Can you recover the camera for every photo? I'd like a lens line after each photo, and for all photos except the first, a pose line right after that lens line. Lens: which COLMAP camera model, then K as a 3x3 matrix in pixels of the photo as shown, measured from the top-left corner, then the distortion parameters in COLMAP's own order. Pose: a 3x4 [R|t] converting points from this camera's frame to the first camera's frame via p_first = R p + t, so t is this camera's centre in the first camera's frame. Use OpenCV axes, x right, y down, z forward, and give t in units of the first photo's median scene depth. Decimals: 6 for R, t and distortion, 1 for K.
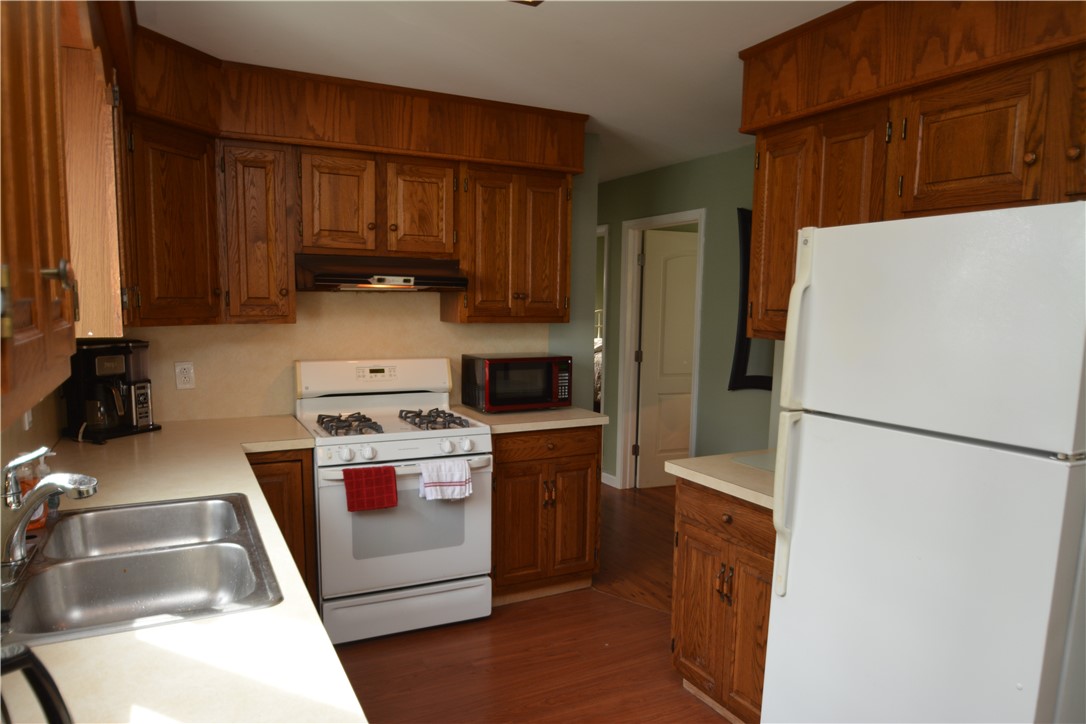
lens RADIAL K [[712.4, 0, 541.4], [0, 712.4, 392.5], [0, 0, 1]] dist [-0.049069, 0.001031]
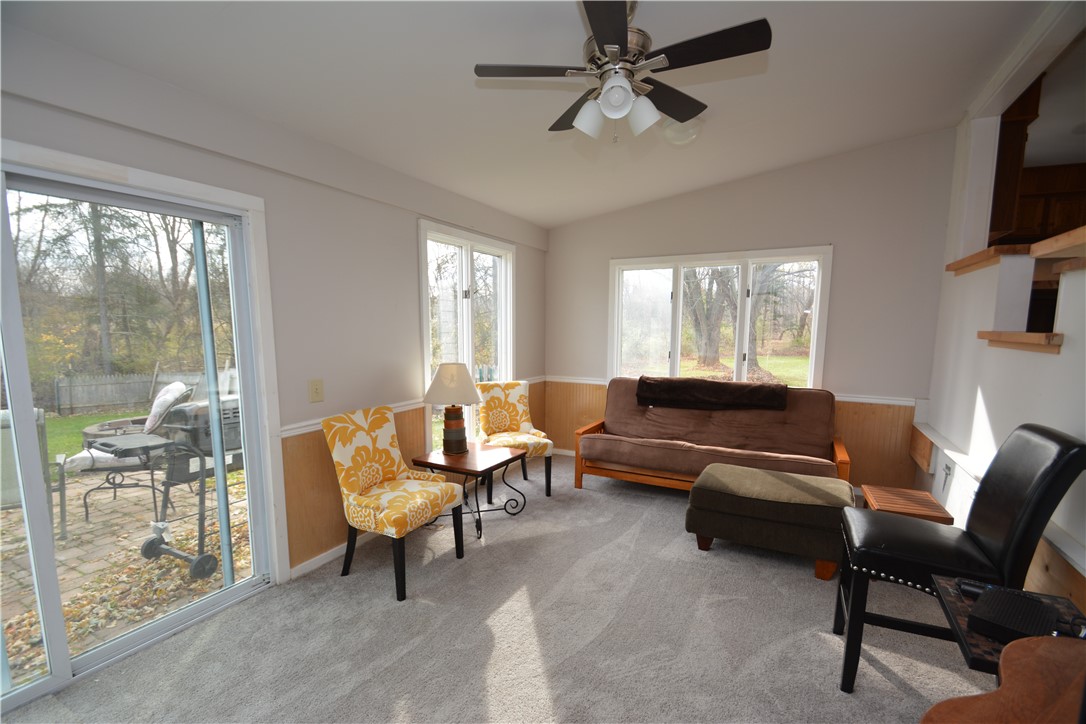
lens RADIAL K [[477.5, 0, 541.2], [0, 477.5, 390.8], [0, 0, 1]] dist [0.001281, -0.011636]
pose [[0.564599, 0.108757, -0.818168, 0.185042], [-0.107755, 0.992509, 0.057573, 0.443597], [0.818301, 0.055656, 0.572089, -1.358128]]
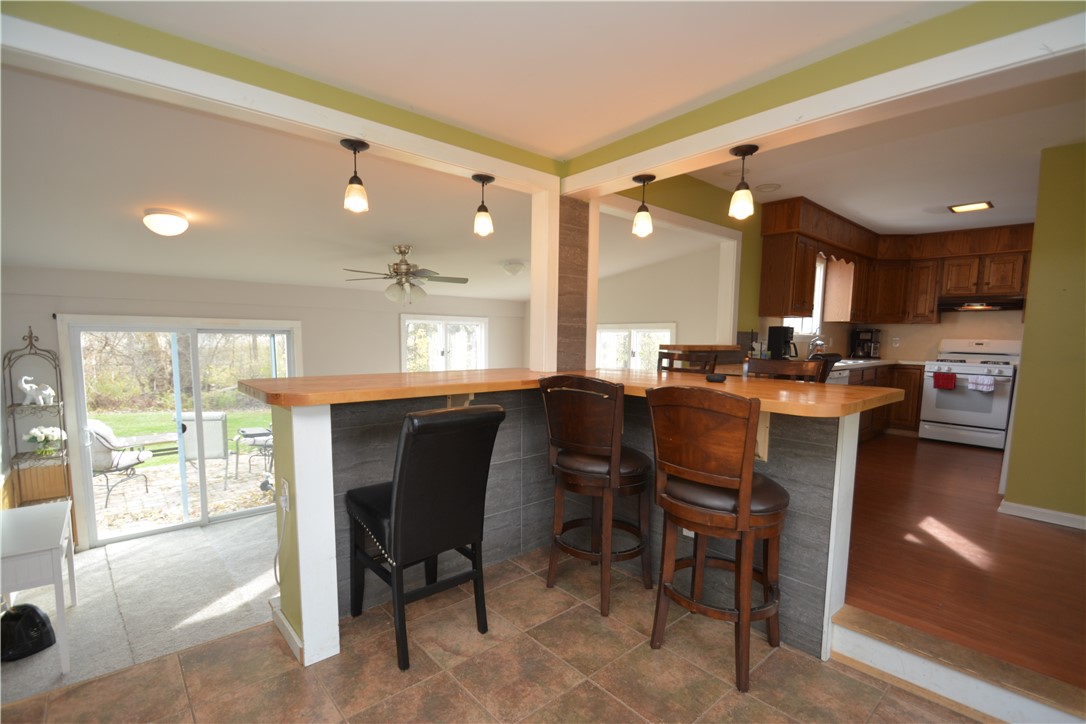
lens RADIAL K [[492.8, 0, 540.9], [0, 492.8, 386.7], [0, 0, 1]] dist [0.001686, -0.013374]
pose [[0.237393, 0.092437, -0.967006, 1.139275], [-0.134844, 0.988961, 0.061433, 0.233070], [0.962009, 0.115811, 0.247237, -0.895402]]
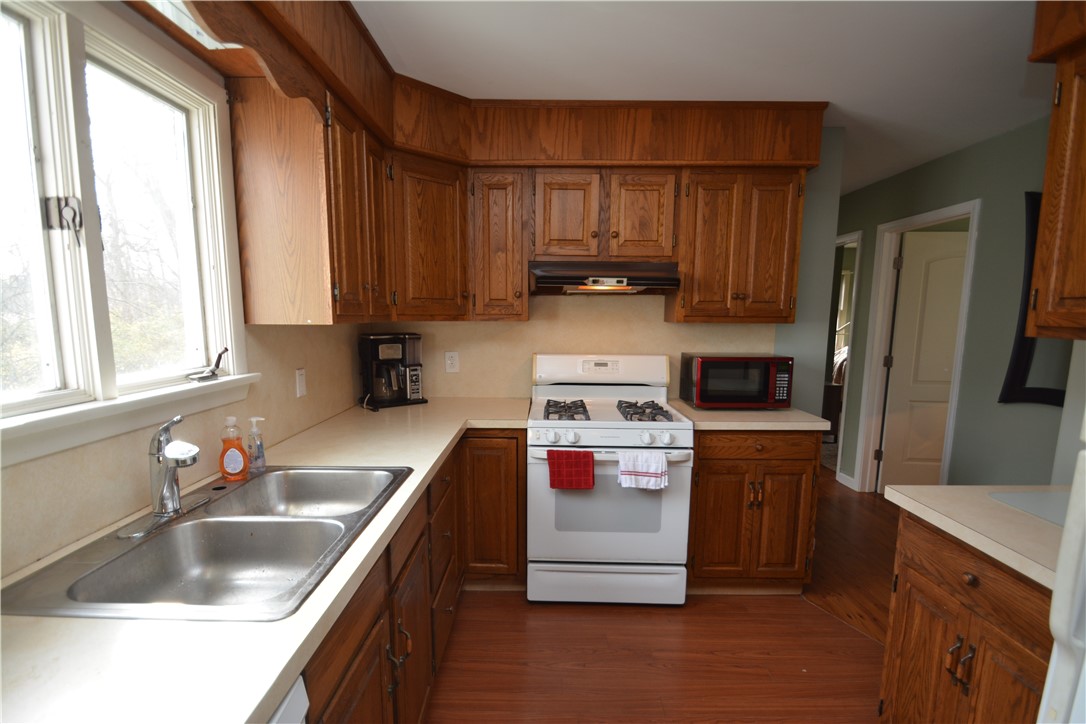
lens RADIAL K [[516.5, 0, 540.0], [0, 516.5, 388.7], [0, 0, 1]] dist [0.000438, -0.014776]
pose [[0.883196, 0.058875, -0.465294, 0.078785], [-0.054001, 0.998257, 0.023812, -0.006807], [0.465885, 0.004096, 0.884836, 0.247351]]
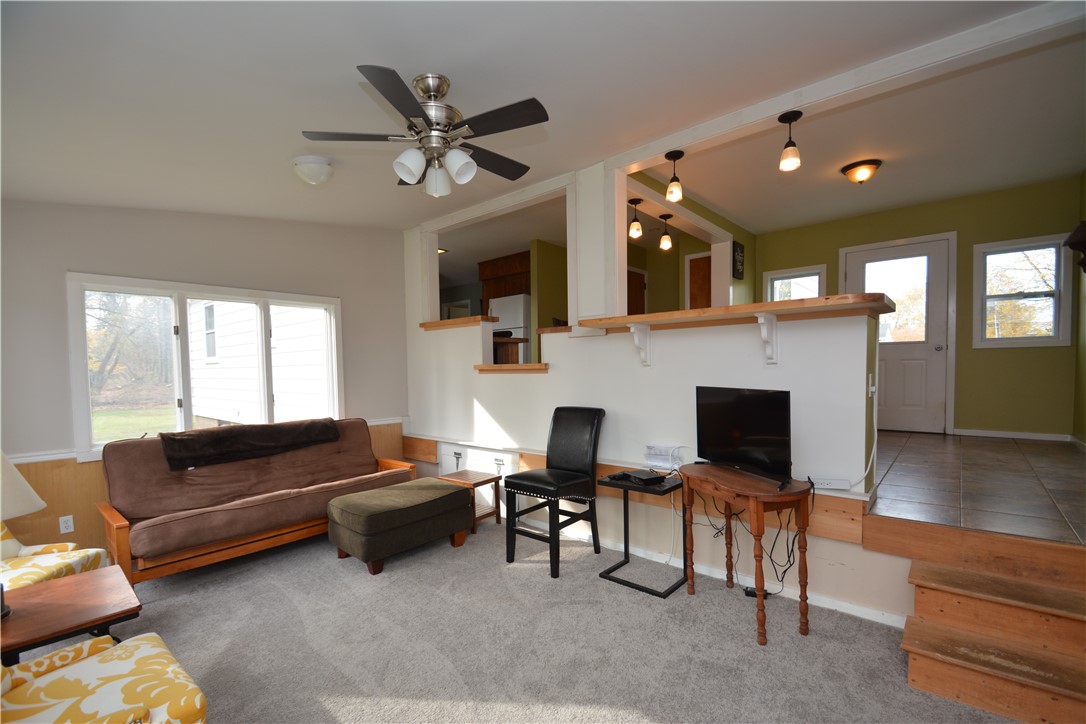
lens RADIAL K [[477.5, 0, 541.2], [0, 477.5, 390.8], [0, 0, 1]] dist [0.001281, -0.011636]
pose [[0.927692, -0.041322, 0.371052, -0.433952], [0.073478, 0.994626, -0.072940, 0.497945], [-0.366044, 0.094931, 0.925743, -1.627371]]
